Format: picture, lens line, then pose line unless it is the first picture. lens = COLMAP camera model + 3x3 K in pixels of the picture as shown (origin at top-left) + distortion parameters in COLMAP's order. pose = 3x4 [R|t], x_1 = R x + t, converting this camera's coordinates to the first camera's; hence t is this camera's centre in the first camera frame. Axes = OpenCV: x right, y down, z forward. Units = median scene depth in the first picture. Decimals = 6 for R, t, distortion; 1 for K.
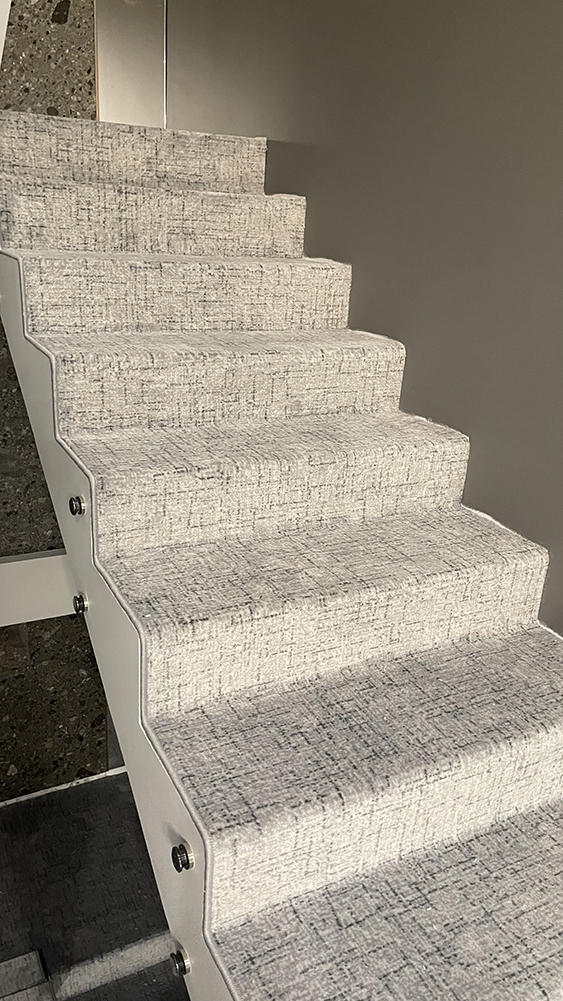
lens RADIAL K [[748.8, 0, 281.5], [0, 748.8, 500.5], [0, 0, 1]] dist [0.063900, -0.081926]
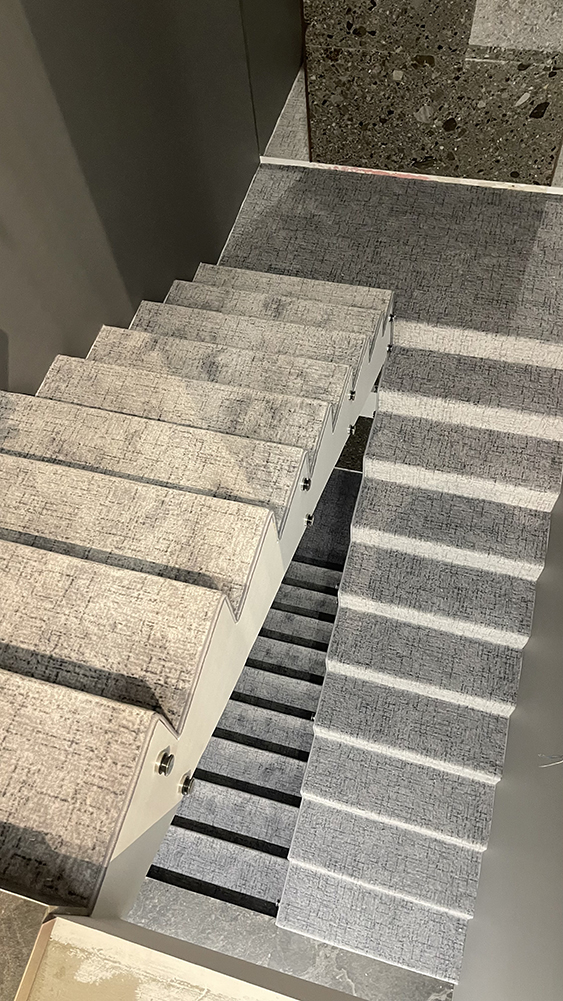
lens RADIAL K [[748.8, 0, 281.5], [0, 748.8, 500.5], [0, 0, 1]] dist [0.063900, -0.081926]
pose [[0.716820, 0.539656, -0.441521, 0.433345], [-0.125172, 0.722534, 0.679909, -1.482364], [0.685931, -0.432106, 0.585477, -0.392566]]
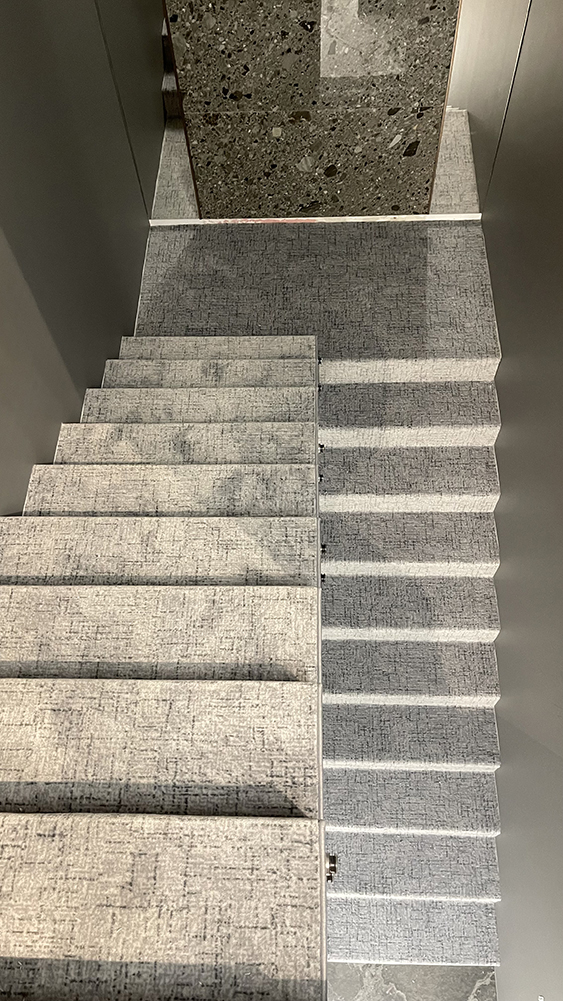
lens RADIAL K [[747.1, 0, 283.8], [0, 747.1, 504.7], [0, 0, 1]] dist [0.064471, -0.083115]
pose [[0.869036, 0.376900, -0.320503, 0.250683], [-0.085276, 0.752225, 0.653365, -1.556232], [0.487344, -0.540467, 0.685851, -0.497044]]
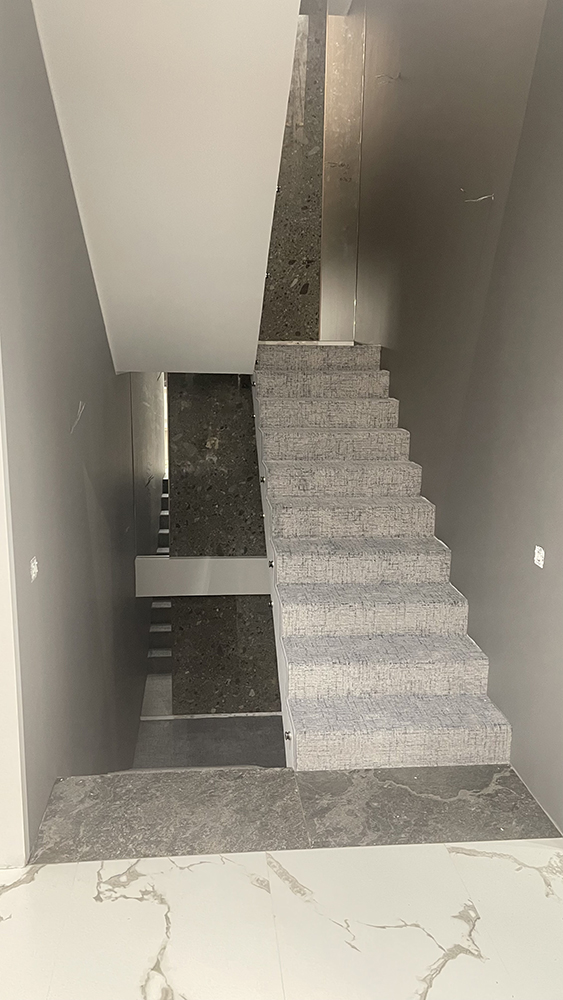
lens RADIAL K [[748.0, 0, 281.5], [0, 748.0, 500.0], [0, 0, 1]] dist [0.063900, -0.081926]
pose [[0.926439, 0.025992, -0.375547, 0.686040], [-0.094601, 0.981674, -0.165427, 0.428638], [0.364365, 0.188785, 0.911920, -1.245823]]
